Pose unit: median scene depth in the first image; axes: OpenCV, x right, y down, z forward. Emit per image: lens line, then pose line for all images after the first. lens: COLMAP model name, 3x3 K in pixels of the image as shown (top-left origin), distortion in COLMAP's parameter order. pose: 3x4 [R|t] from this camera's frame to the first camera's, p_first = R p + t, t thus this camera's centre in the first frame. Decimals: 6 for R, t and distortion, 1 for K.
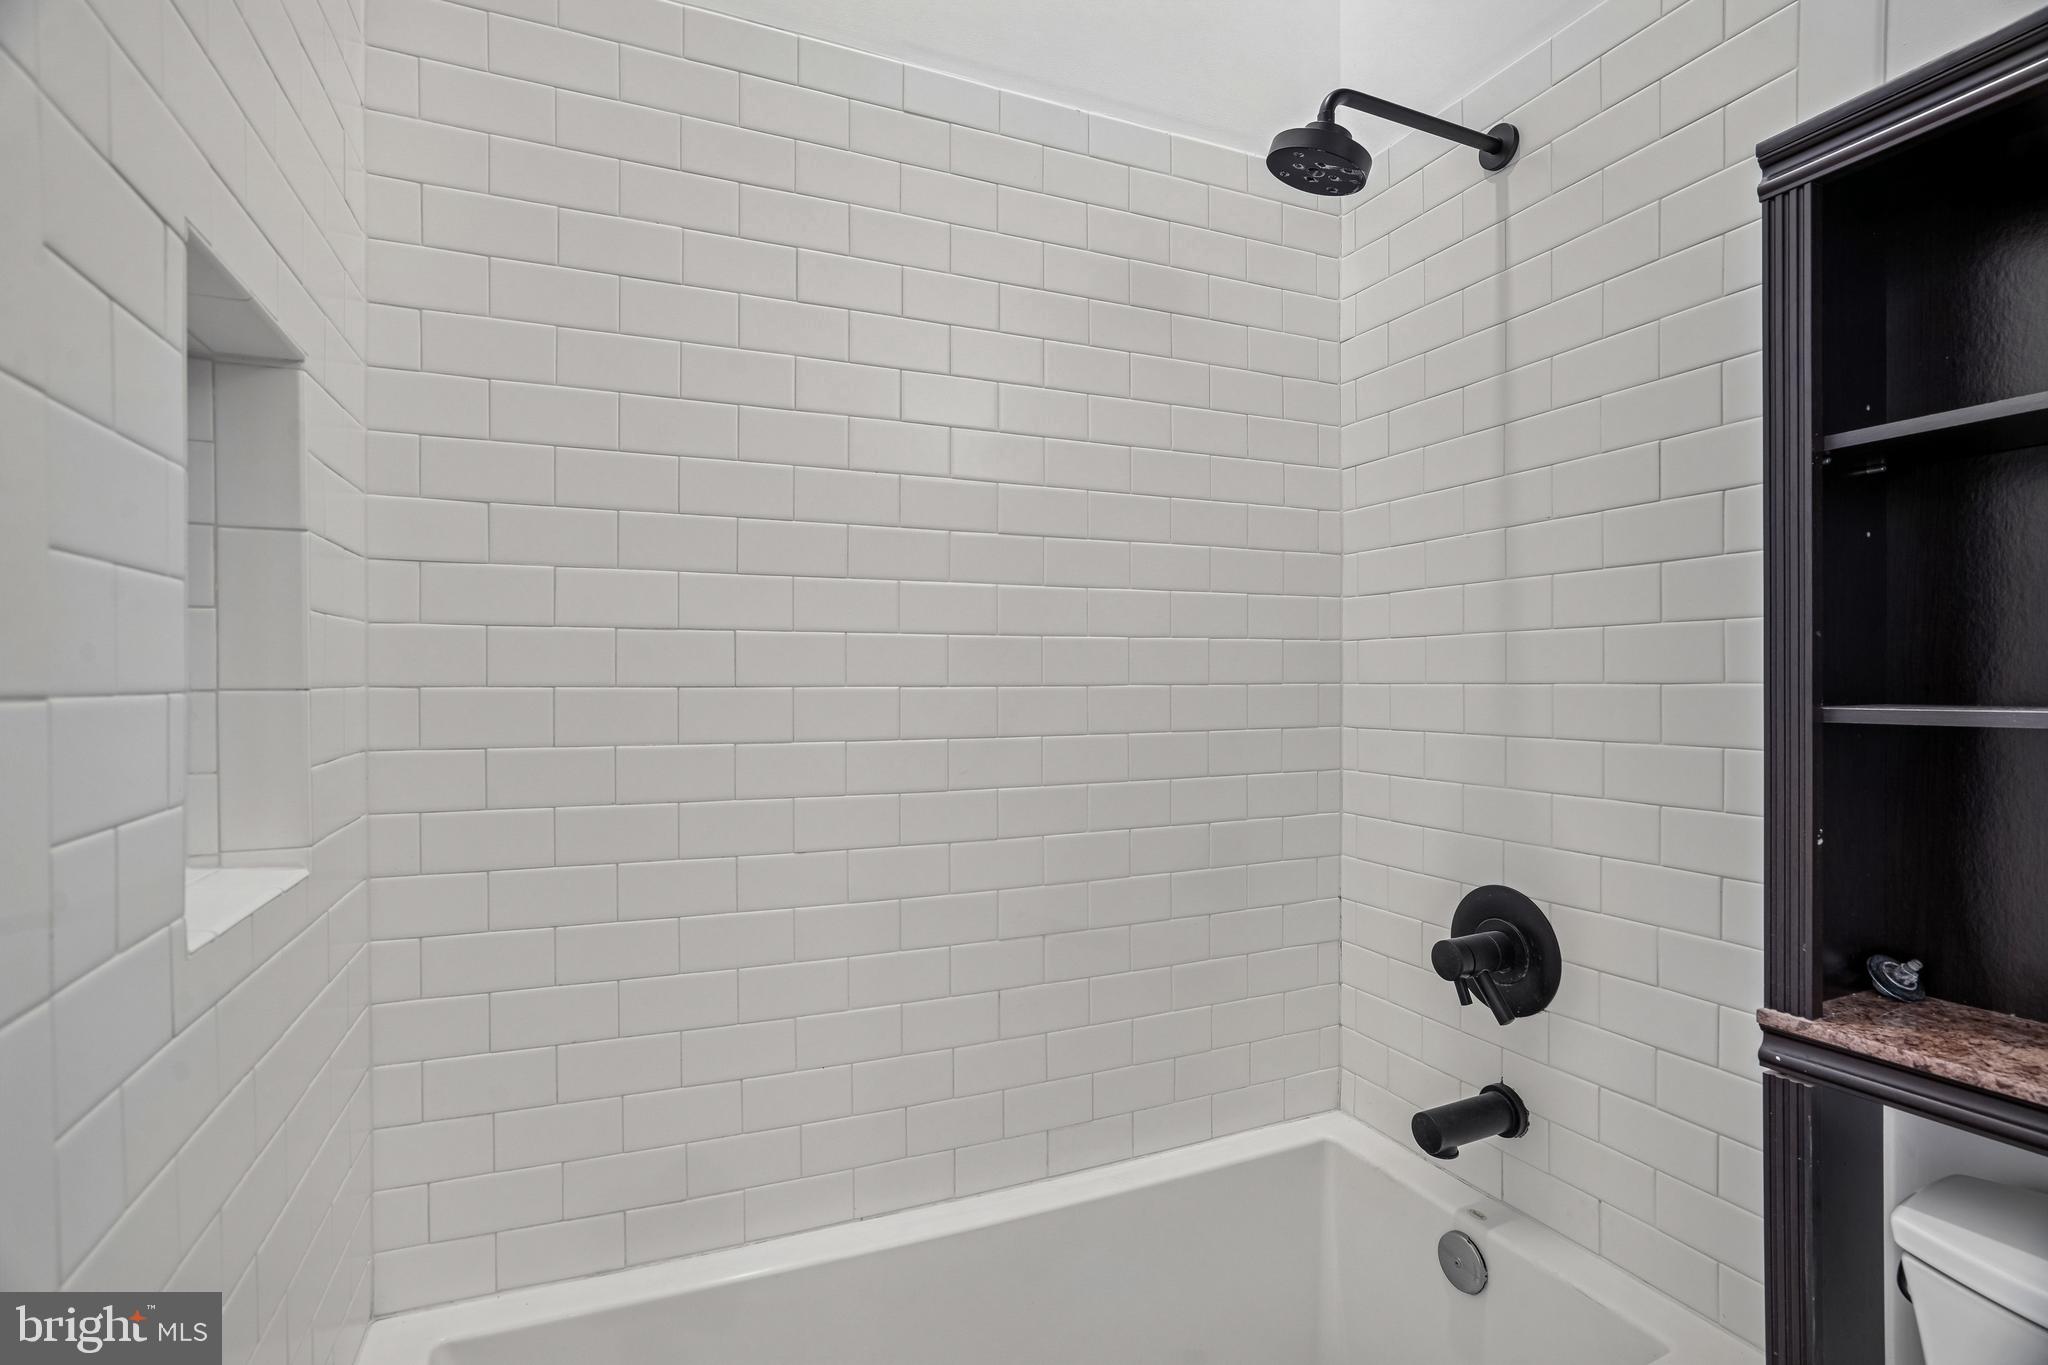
lens RADIAL K [[1074.9, 0, 1022.3], [0, 1074.9, 660.7], [0, 0, 1]] dist [-0.157058, 0.053052]
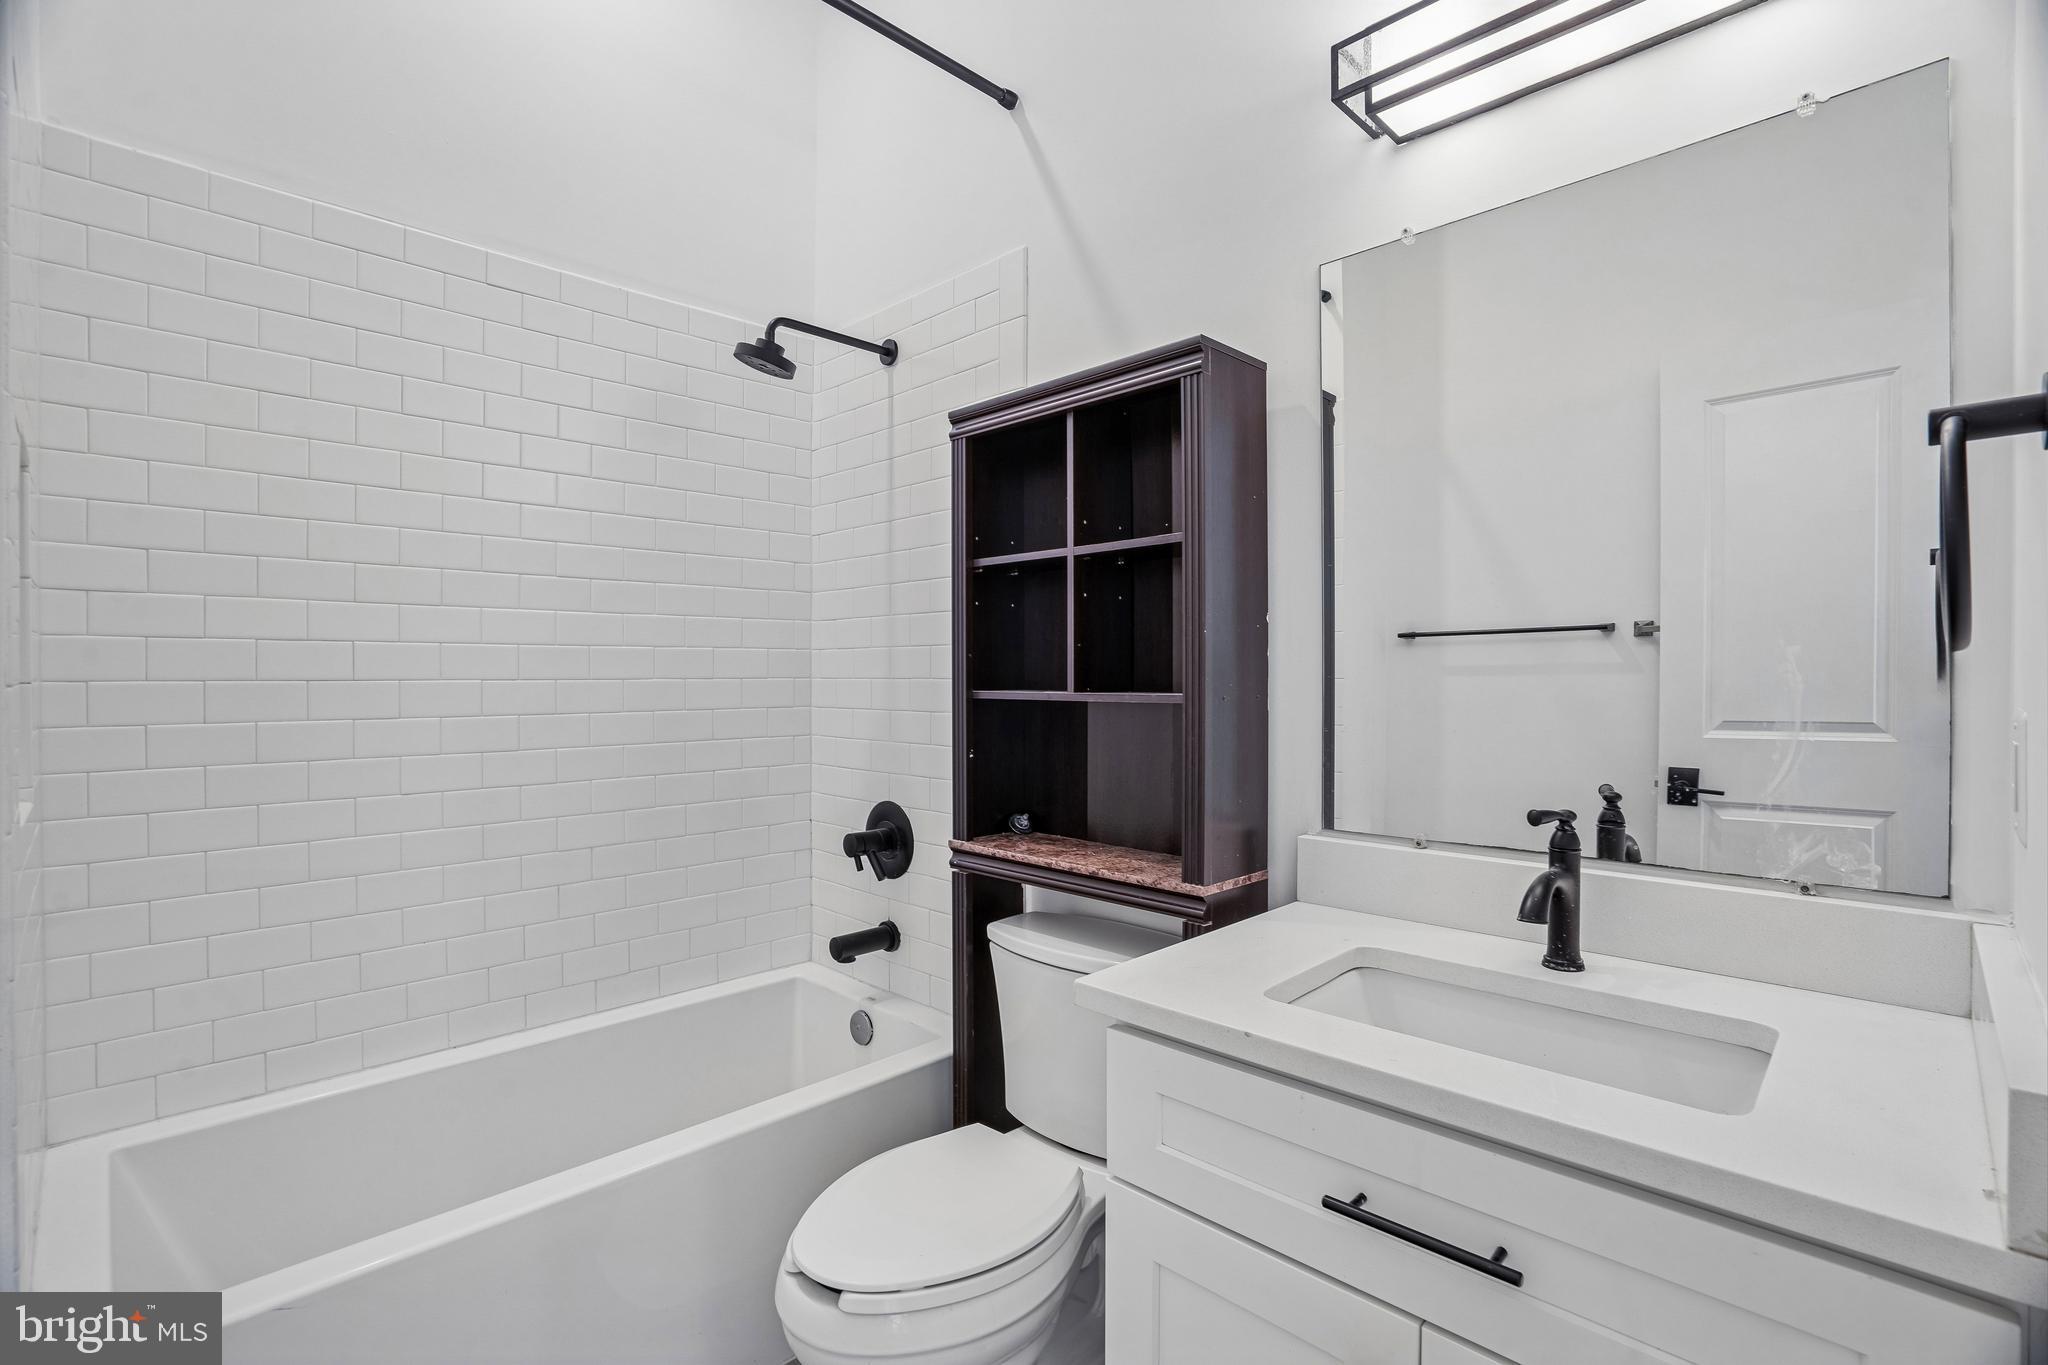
lens RADIAL K [[945.4, 0, 1024.0], [0, 945.4, 682.5], [0, 0, 1]] dist [-0.061194, 0.015339]
pose [[0.919734, -0.002305, 0.392536, 0.078079], [-0.007982, 0.999666, 0.024572, -0.011875], [-0.392462, -0.025733, 0.919408, -0.514192]]
